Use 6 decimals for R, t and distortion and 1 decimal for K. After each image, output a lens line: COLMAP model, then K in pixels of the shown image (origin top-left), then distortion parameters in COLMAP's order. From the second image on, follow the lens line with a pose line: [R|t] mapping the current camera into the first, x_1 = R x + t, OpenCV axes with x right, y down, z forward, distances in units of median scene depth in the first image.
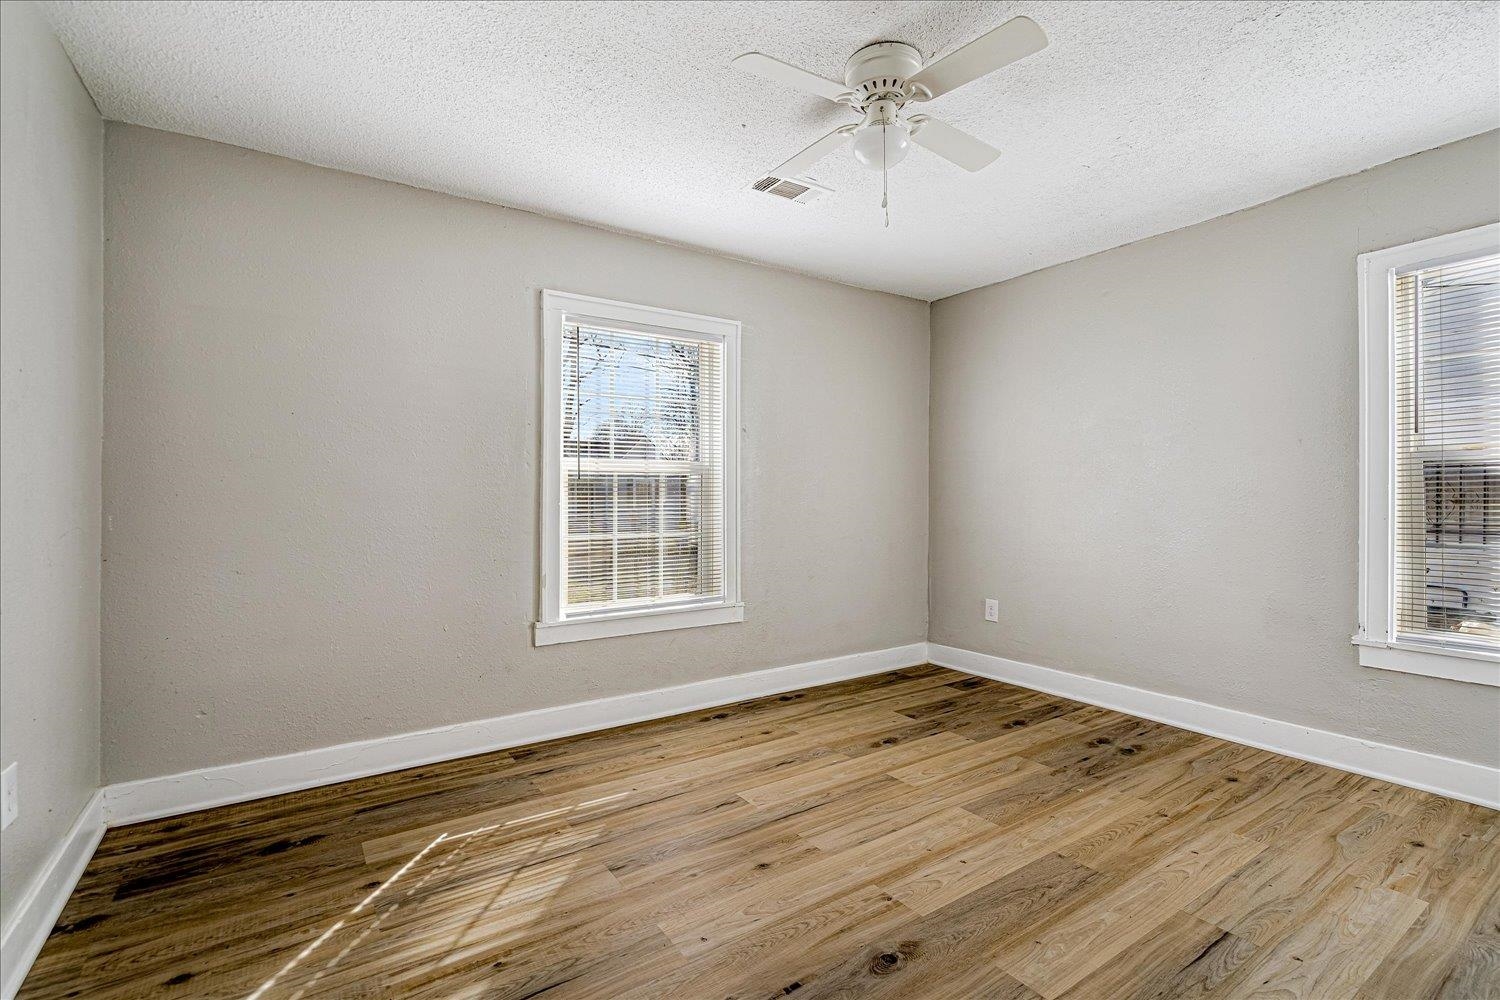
lens RADIAL K [[677.9, 0, 741.0], [0, 677.9, 499.2], [0, 0, 1]] dist [-0.001480, 0.000773]
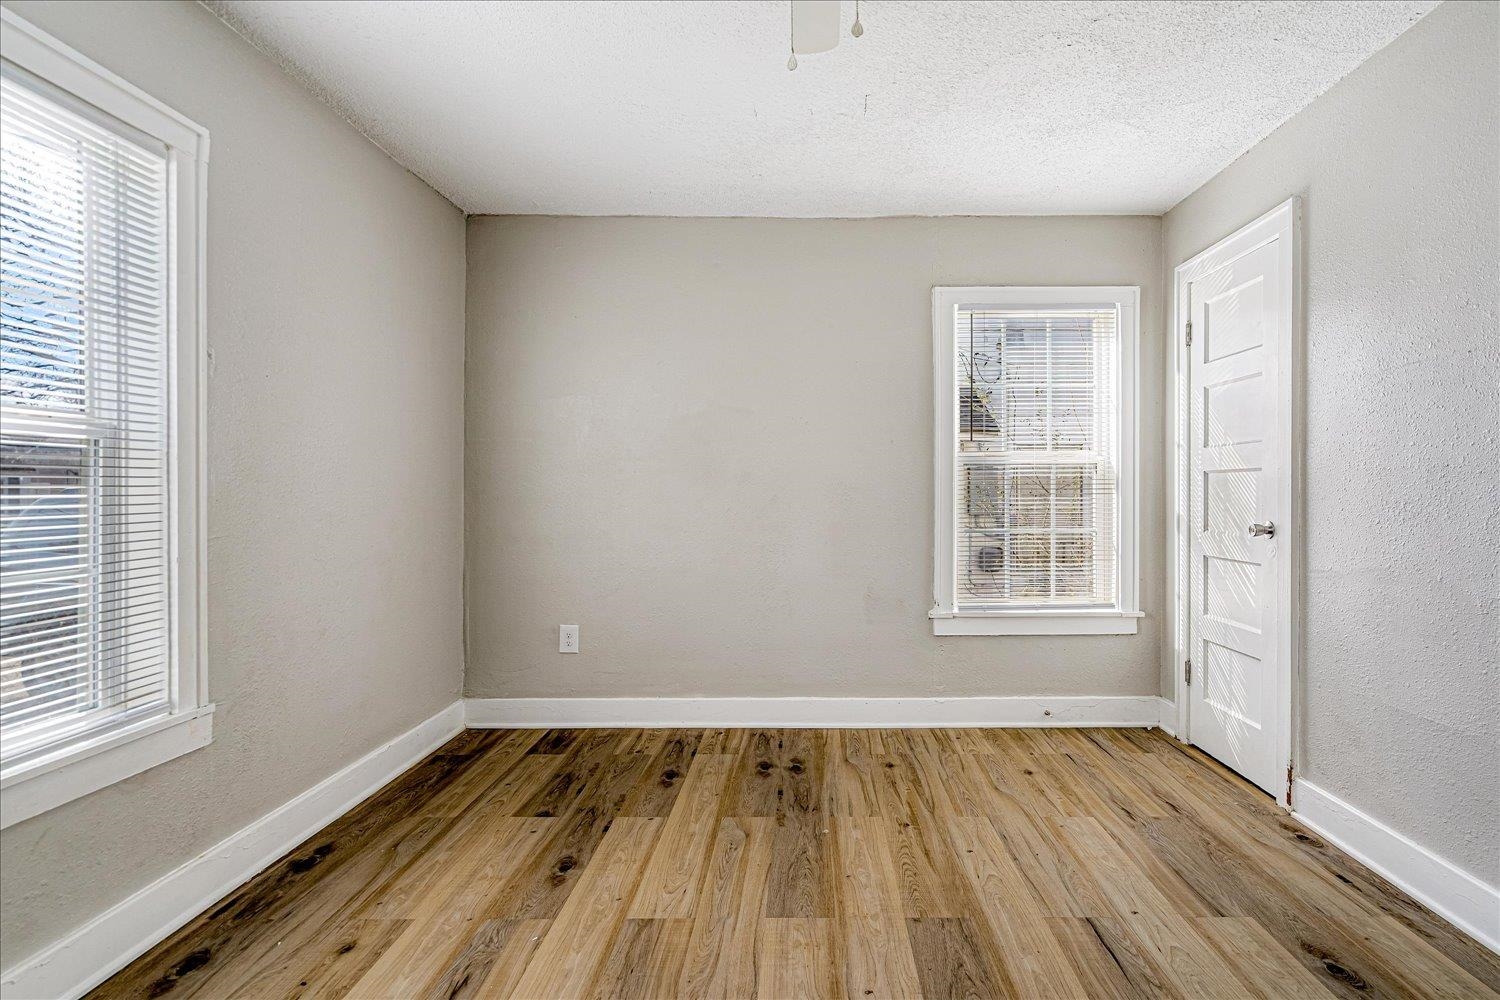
lens RADIAL K [[745.6, 0, 807.9], [0, 745.6, 496.3], [0, 0, 1]] dist [-0.000145, 0.001097]
pose [[0.549418, -0.003001, 0.835542, -0.242833], [0.001032, 0.999995, 0.002913, -0.000178], [-0.835547, -0.000739, 0.549418, 0.396199]]
